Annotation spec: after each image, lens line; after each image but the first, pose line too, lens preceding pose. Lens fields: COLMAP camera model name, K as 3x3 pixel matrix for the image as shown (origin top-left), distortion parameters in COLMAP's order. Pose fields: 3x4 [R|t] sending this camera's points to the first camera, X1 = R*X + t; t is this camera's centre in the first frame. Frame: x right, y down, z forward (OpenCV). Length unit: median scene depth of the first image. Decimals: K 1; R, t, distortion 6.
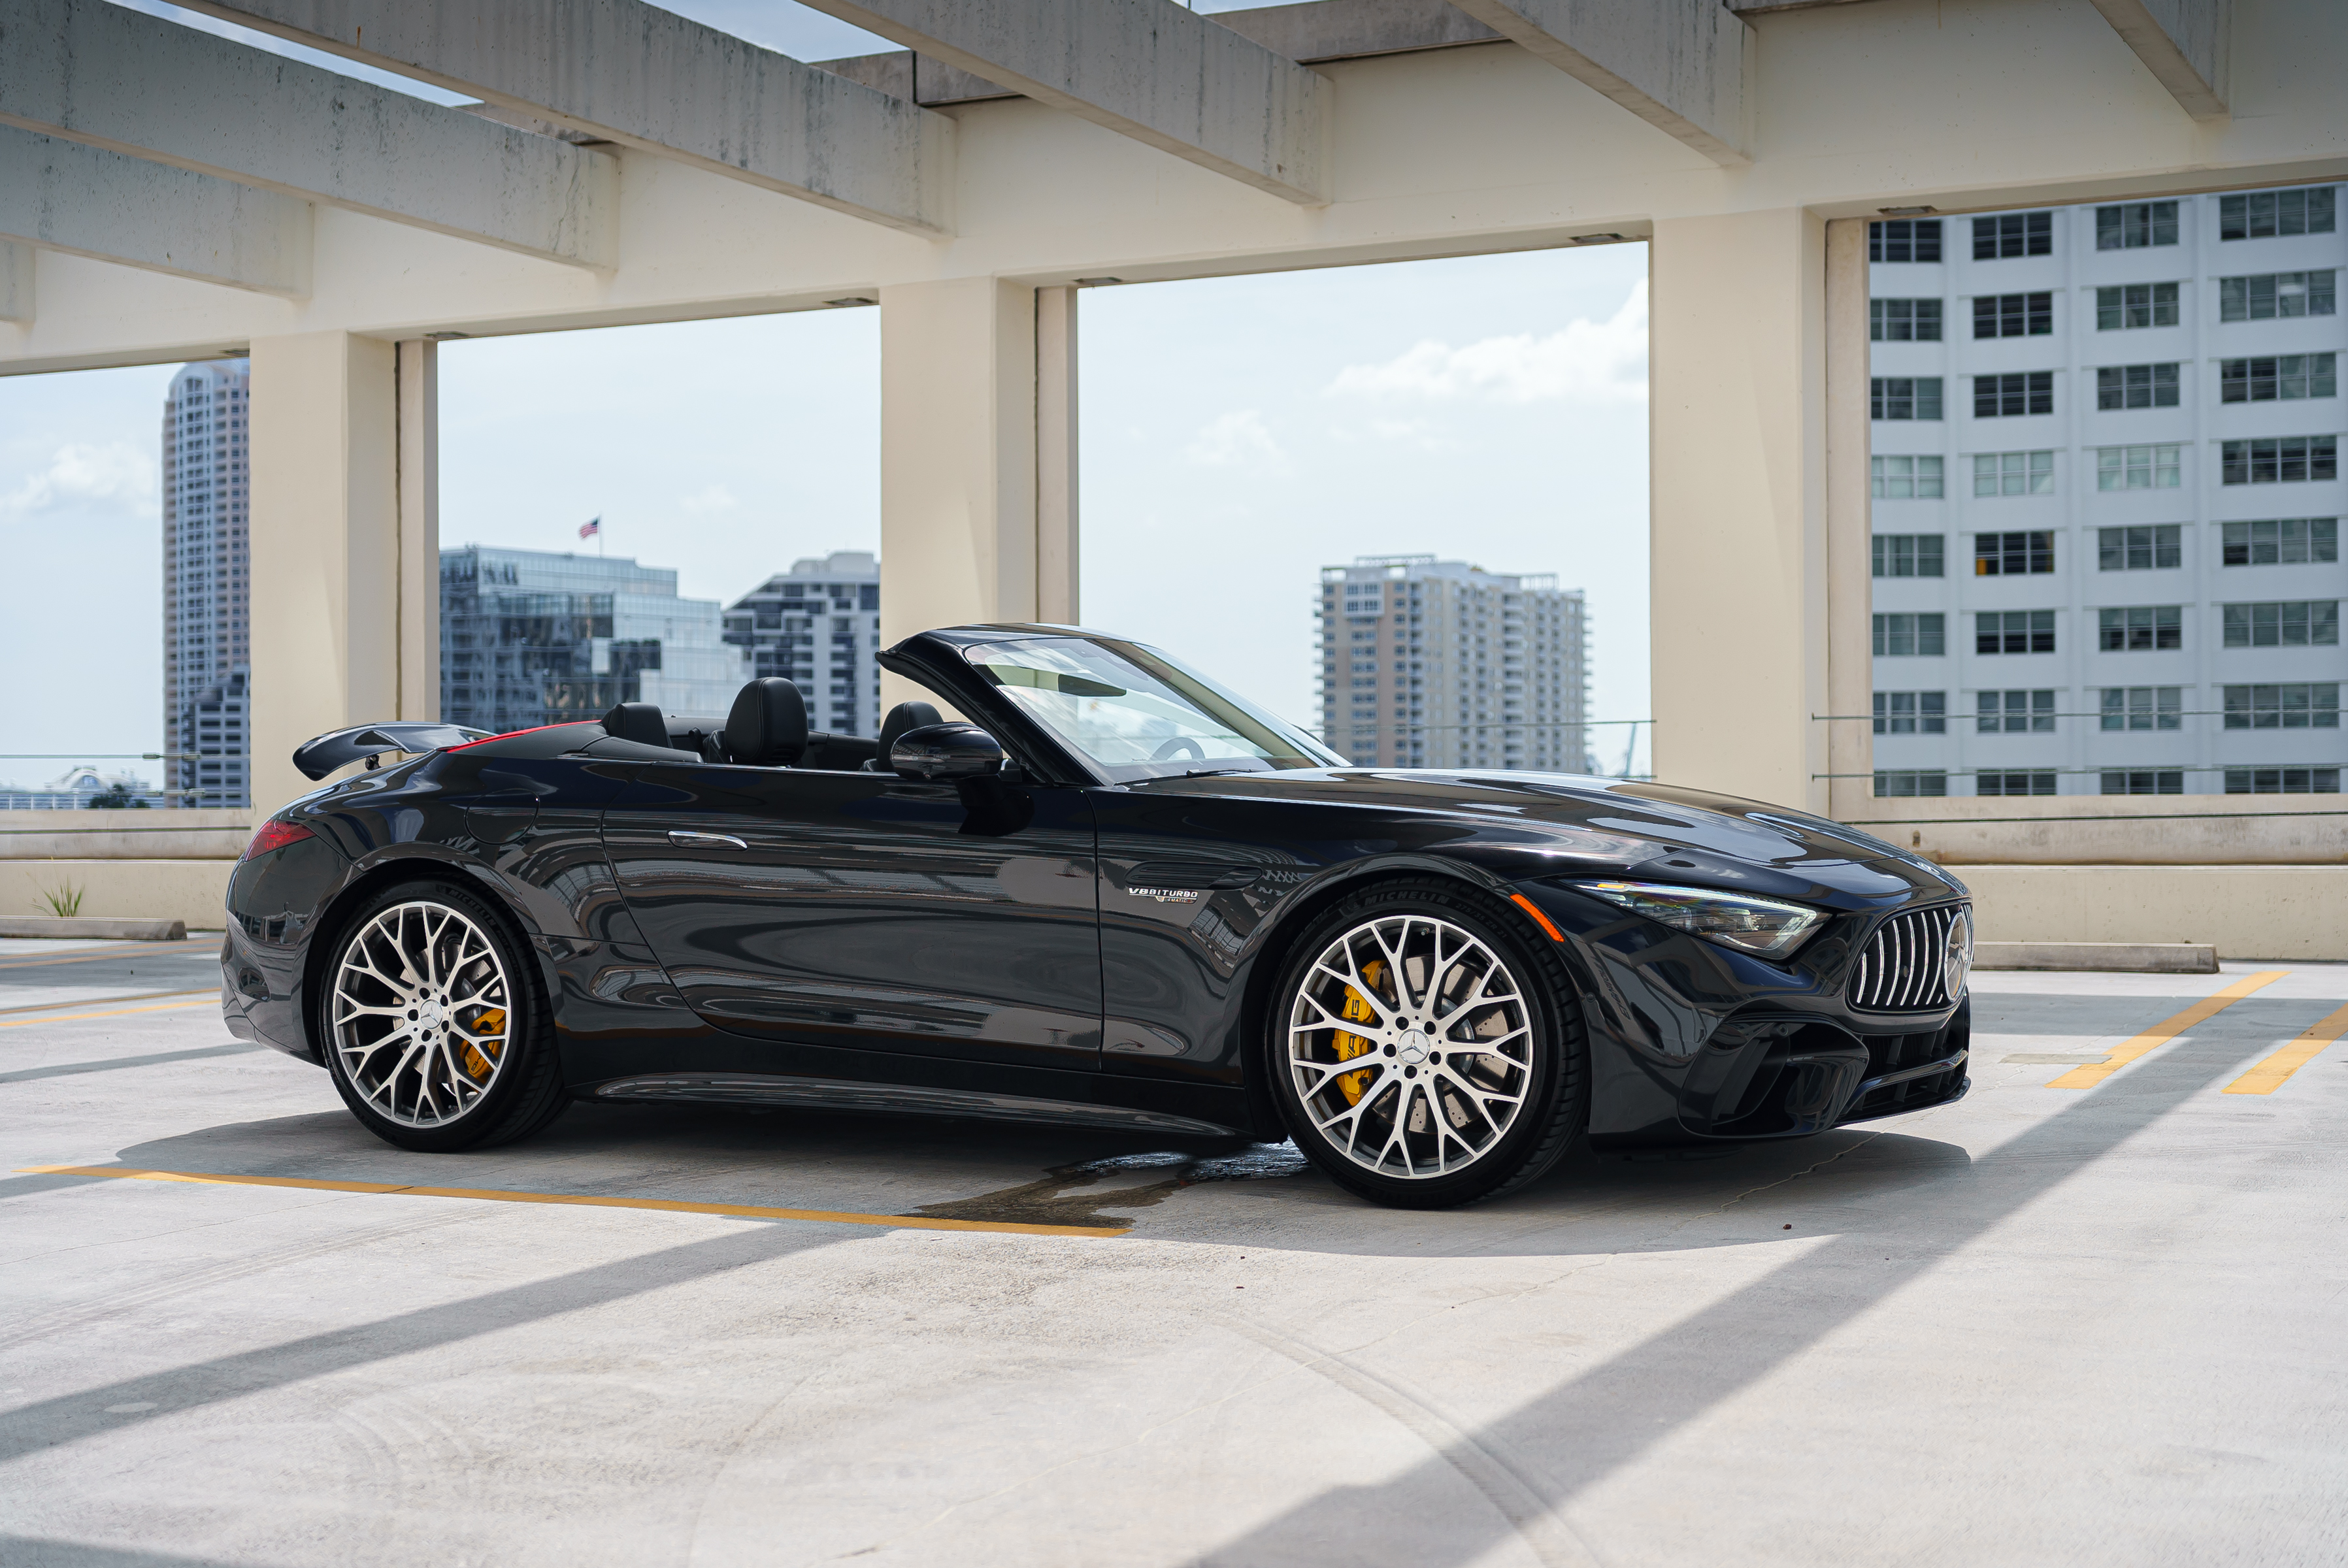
lens RADIAL K [[3234.3, 0, 1165.9], [0, 3234.3, 778.5], [0, 0, 1]] dist [0.005546, 0.000000]
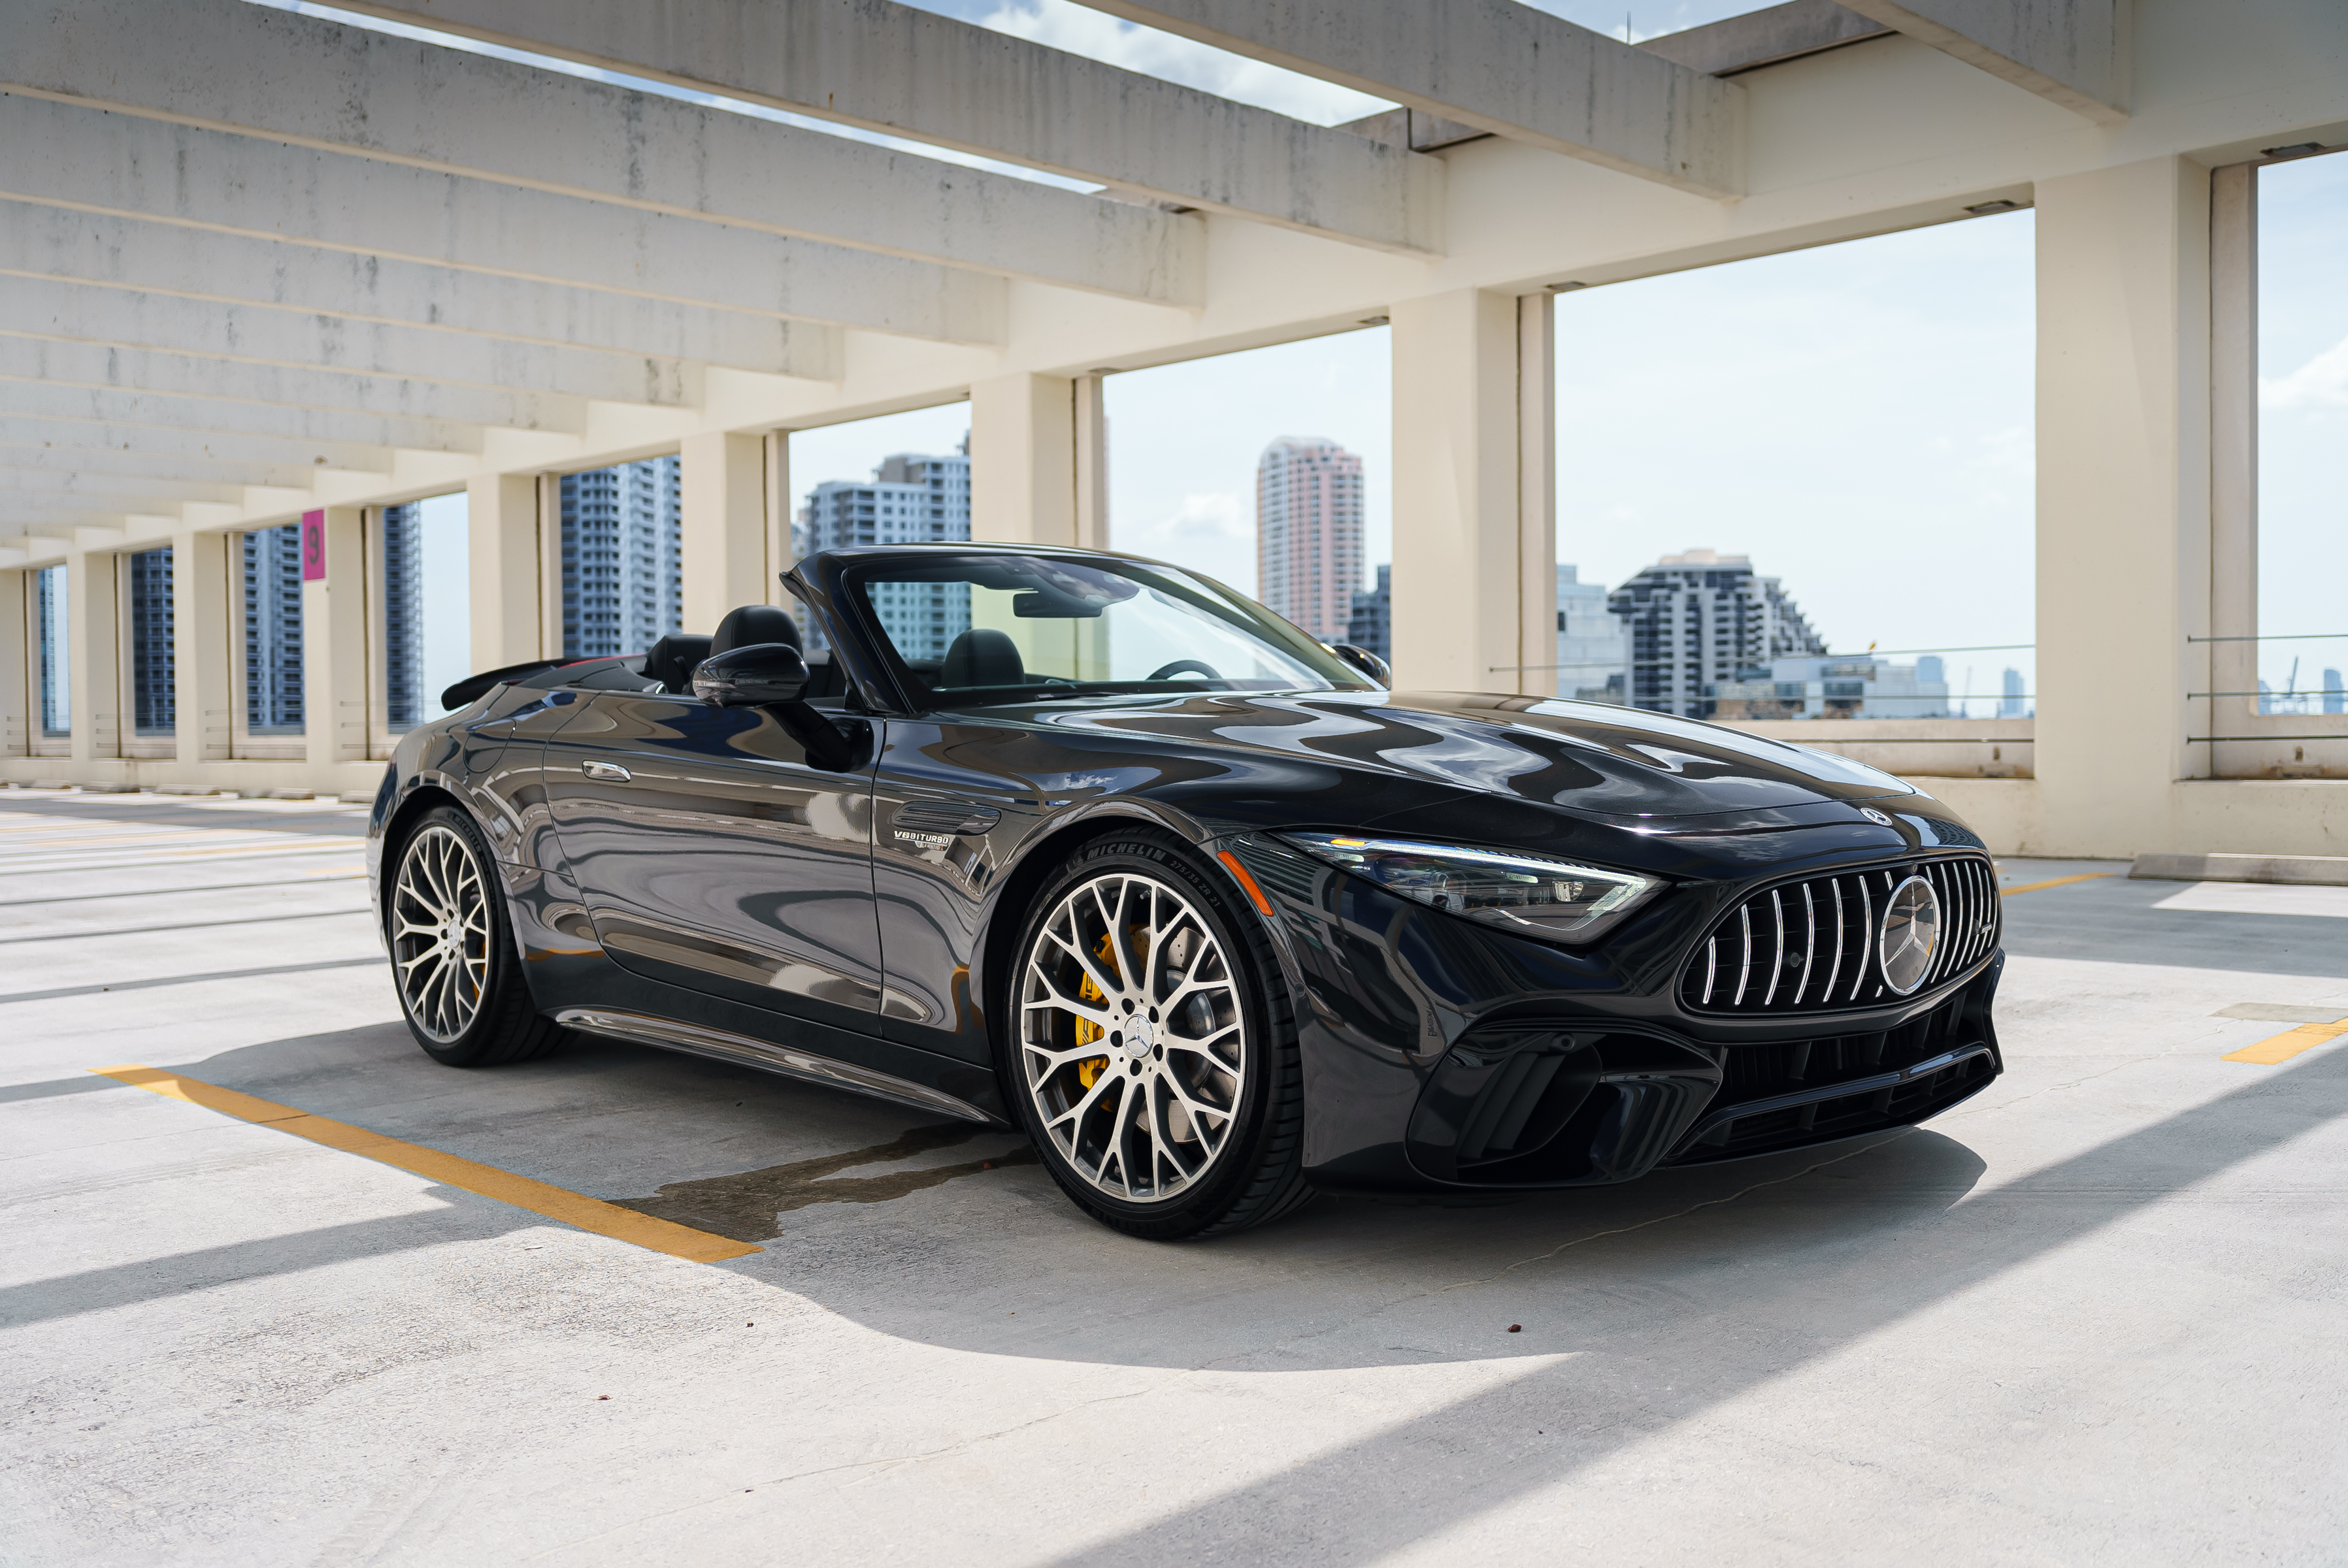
lens RADIAL K [[2140.4, 0, 1160.2], [0, 2140.4, 779.4], [0, 0, 1]] dist [-0.013492, 0.000000]
pose [[0.942028, 0.004007, -0.335509, 0.114147], [0.007776, 0.999399, 0.033769, 0.000558], [0.335443, -0.034420, 0.941431, 0.221319]]
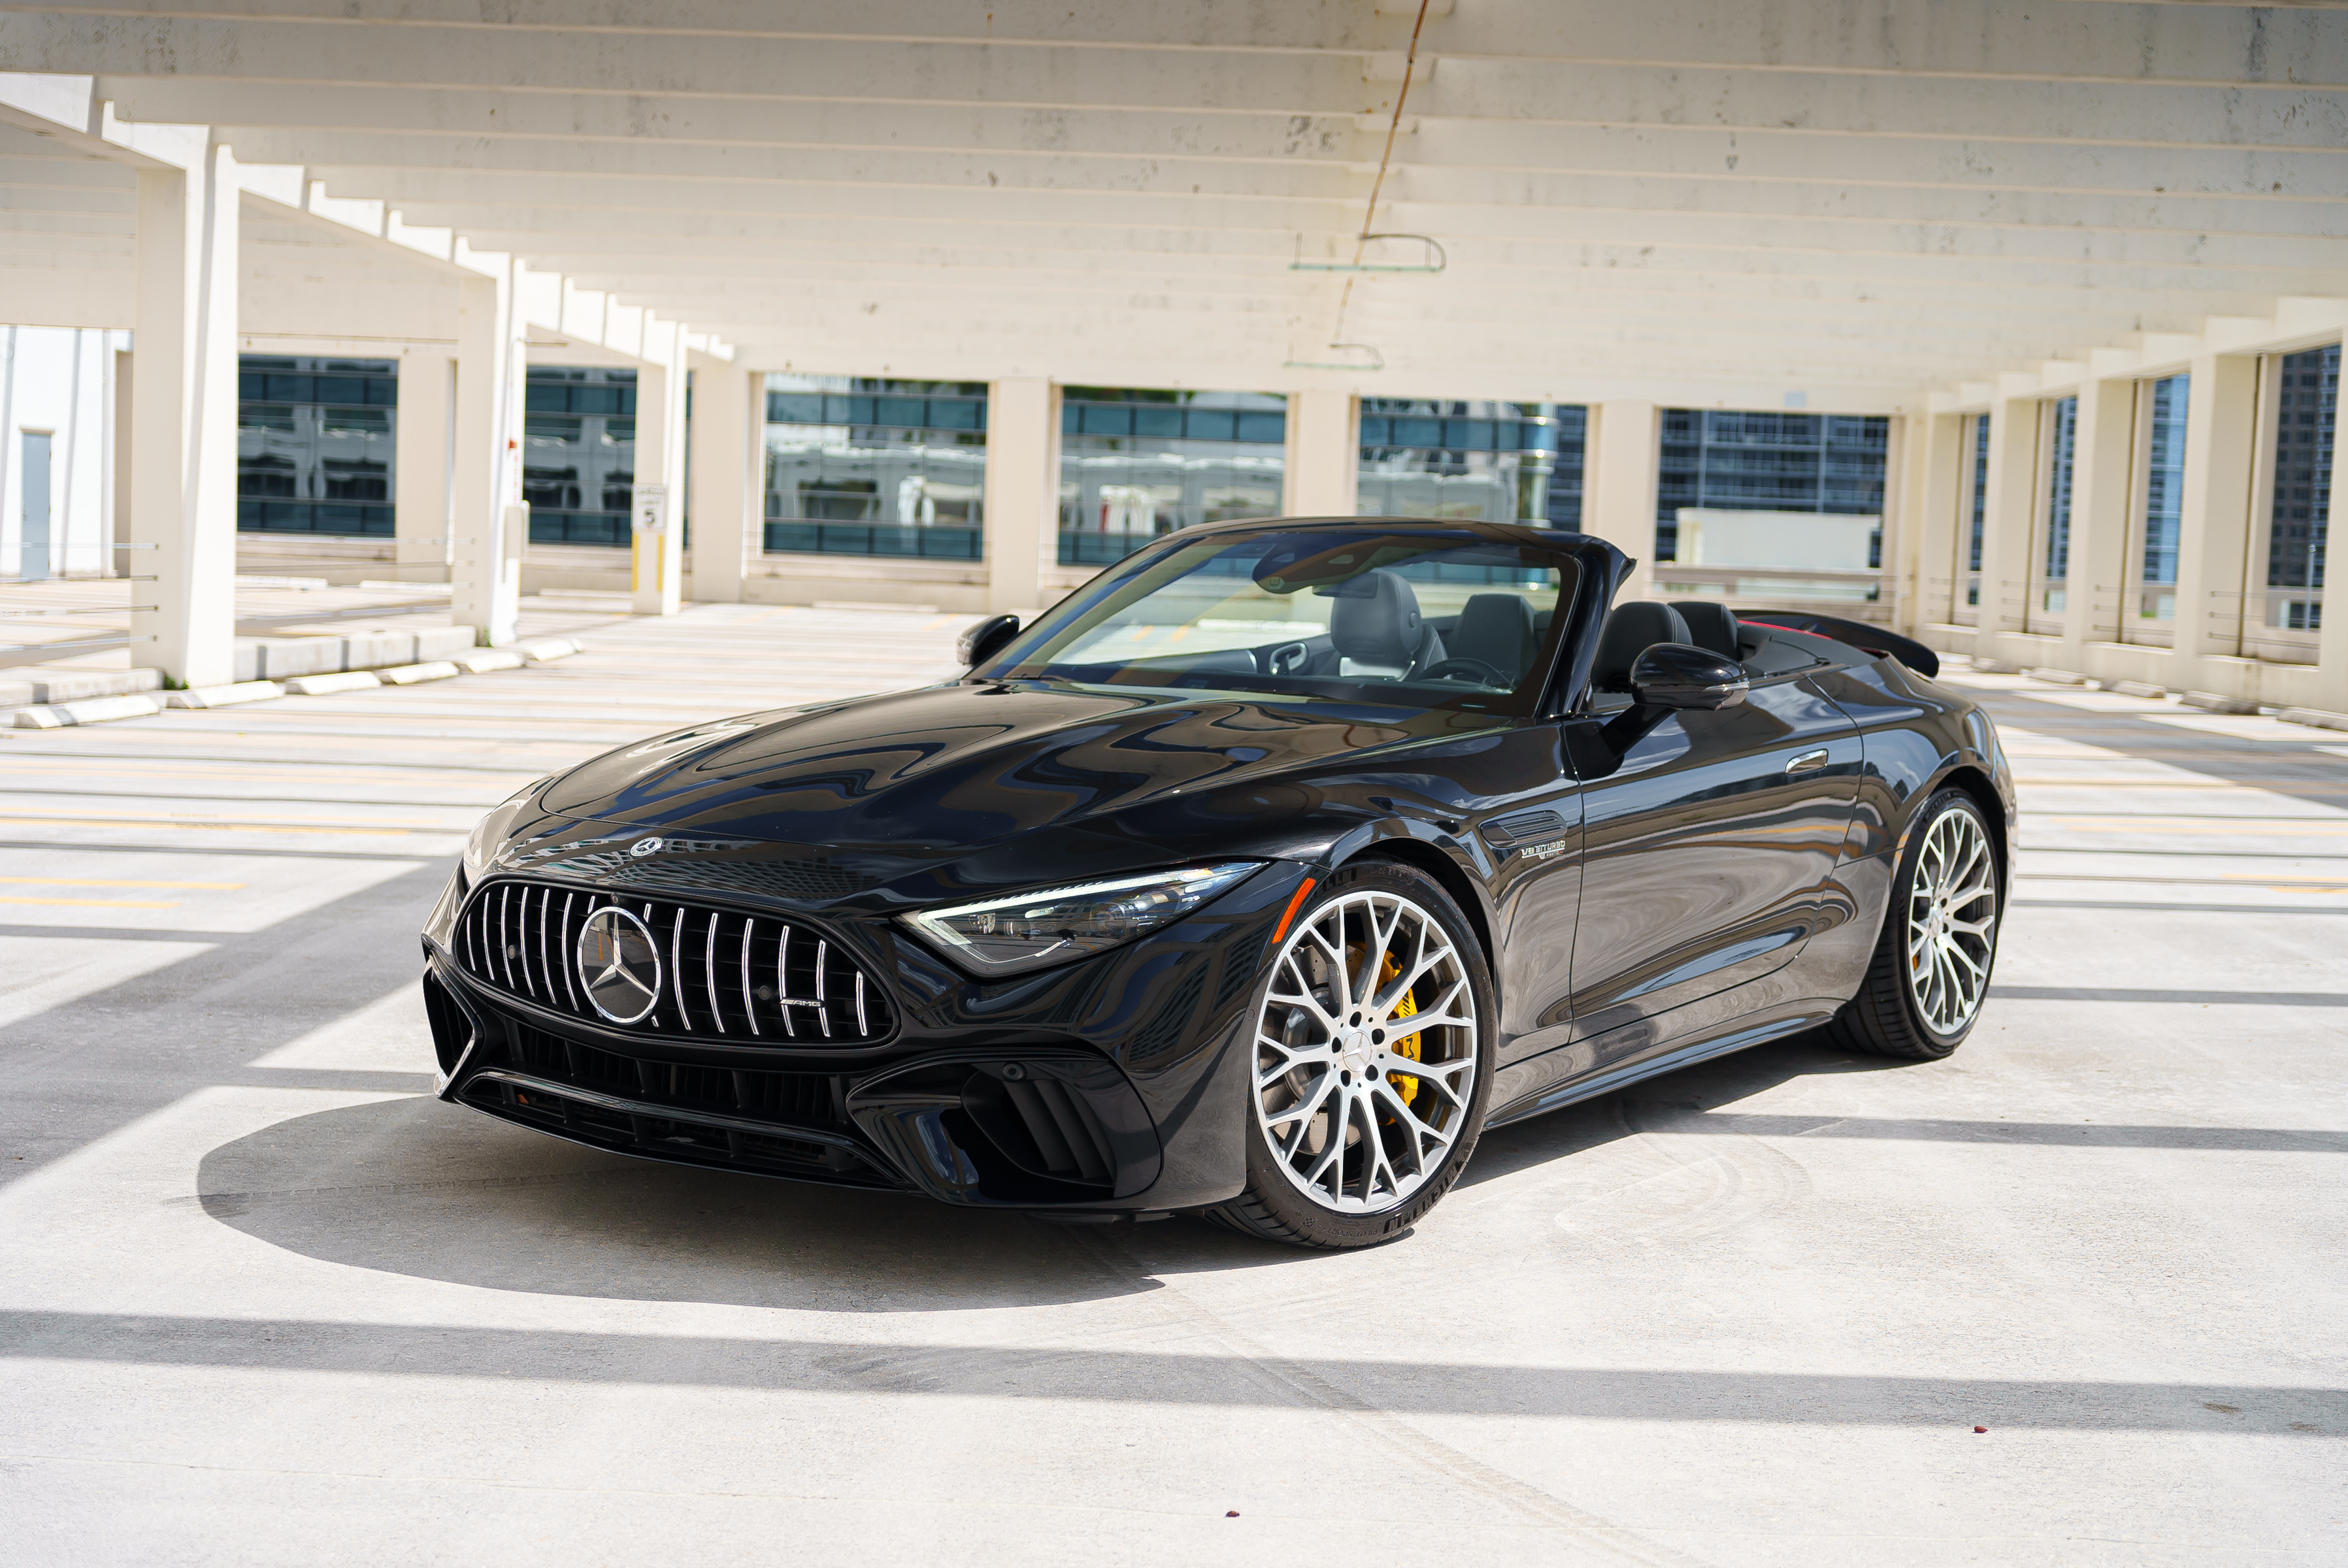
lens RADIAL K [[2899.1, 0, 1184.2], [0, 2899.1, 780.5], [0, 0, 1]] dist [0.000691, 0.000000]
pose [[0.404828, 0.092701, -0.909682, -0.055264], [-0.033611, 0.995684, 0.086507, -0.018277], [0.913775, -0.004445, 0.406197, 0.409204]]
